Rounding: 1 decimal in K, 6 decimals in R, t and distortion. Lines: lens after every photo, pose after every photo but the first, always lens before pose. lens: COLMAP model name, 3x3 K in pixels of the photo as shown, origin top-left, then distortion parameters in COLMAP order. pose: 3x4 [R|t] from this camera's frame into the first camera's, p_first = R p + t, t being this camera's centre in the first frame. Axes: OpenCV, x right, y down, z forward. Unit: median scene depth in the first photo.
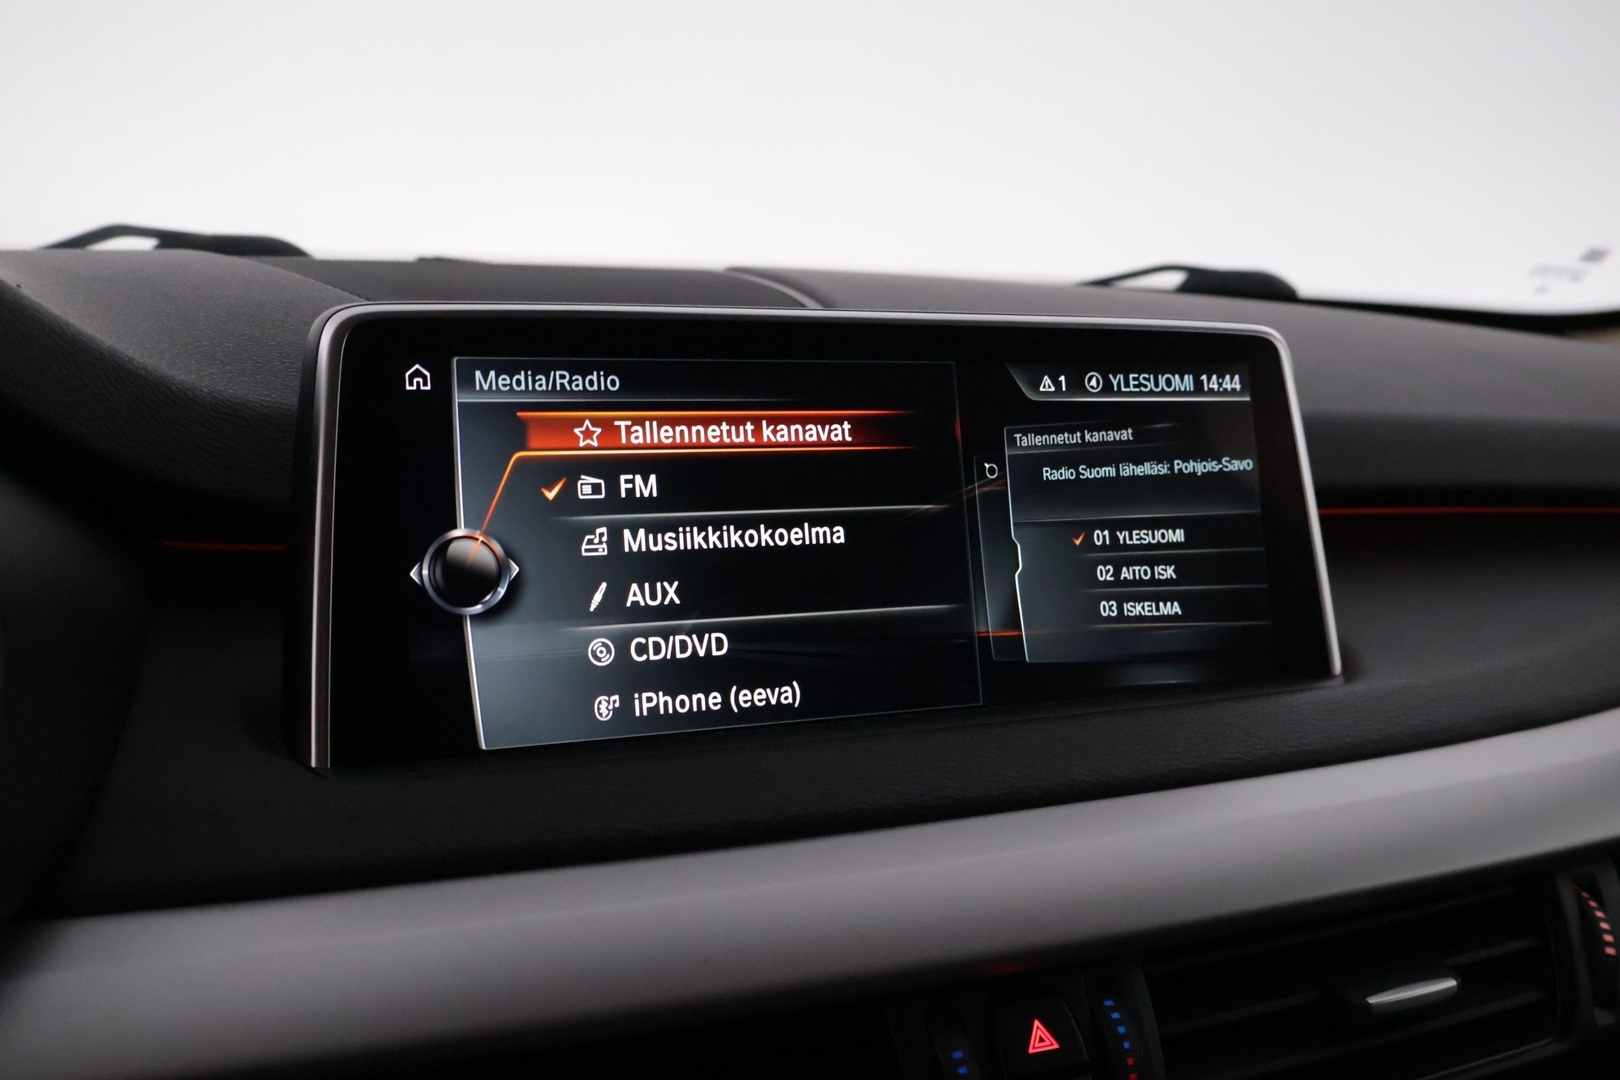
lens RADIAL K [[1655.7, 0, 824.6], [0, 1655.7, 533.7], [0, 0, 1]] dist [0.003025, 0.007226]
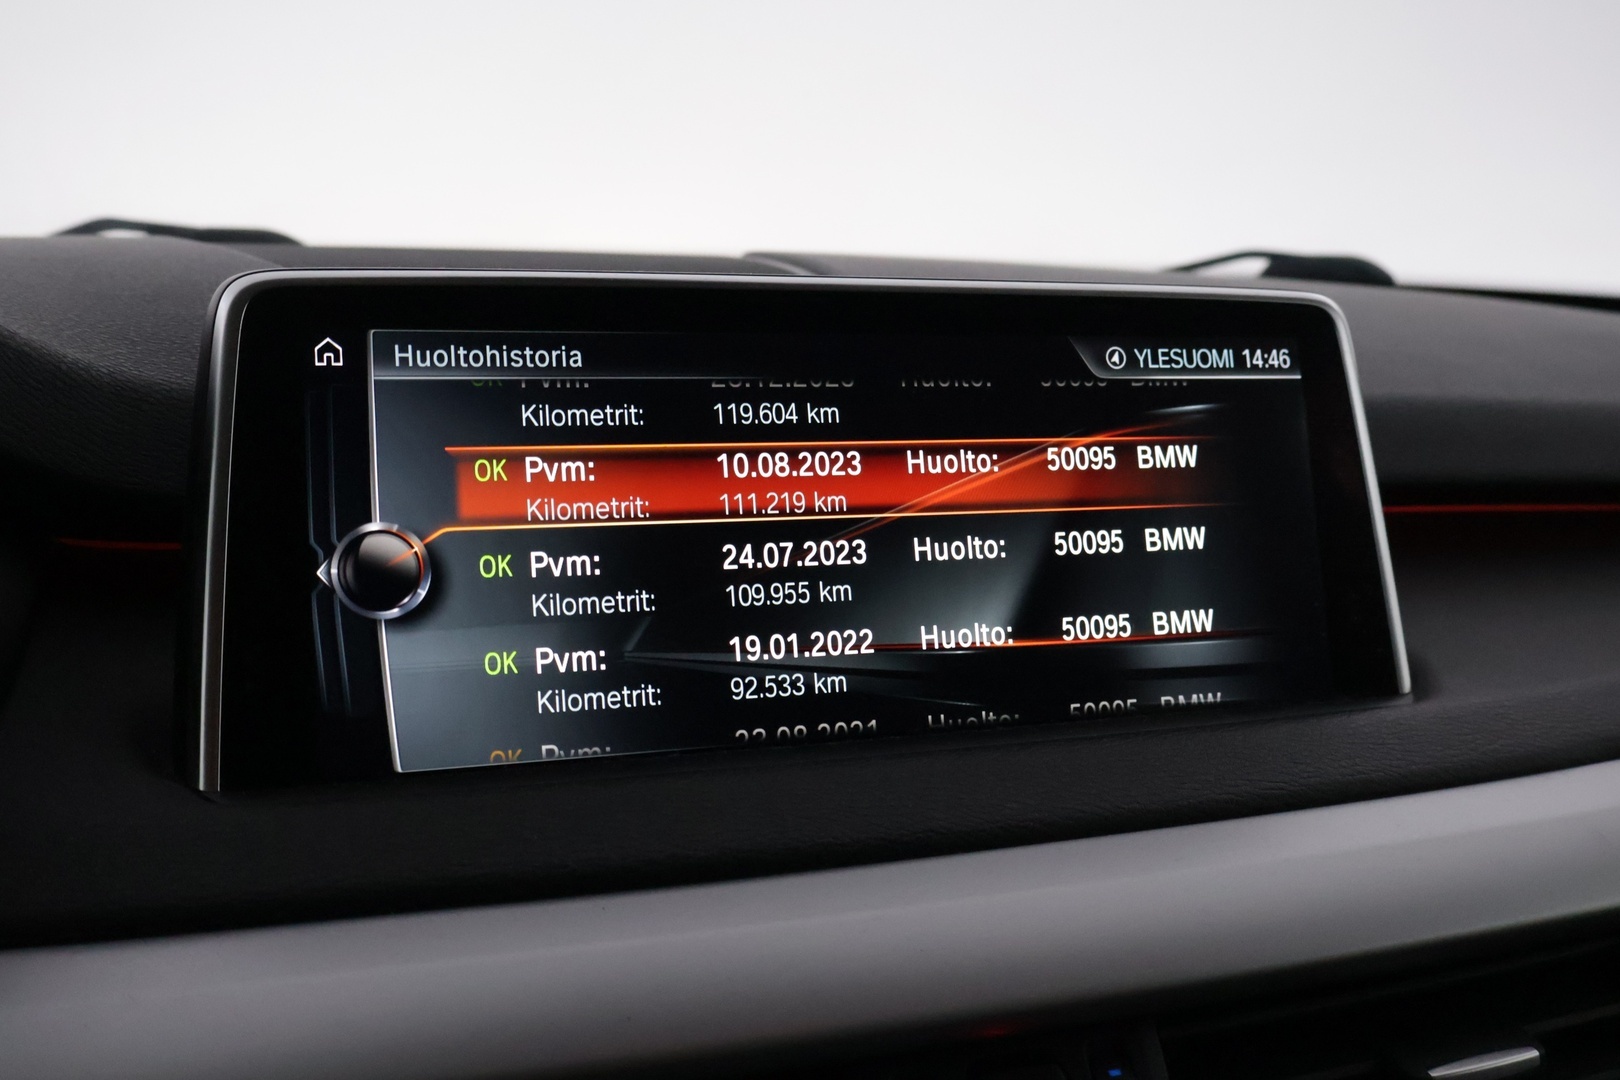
lens RADIAL K [[1704.3, 0, 810.0], [0, 1704.3, 540.0], [0, 0, 1]] dist [0.004806, -0.004310]
pose [[0.997657, -0.002980, -0.068346, 0.062174], [0.002393, 0.999960, -0.008676, 0.012471], [0.068369, 0.008492, 0.997624, 0.088511]]
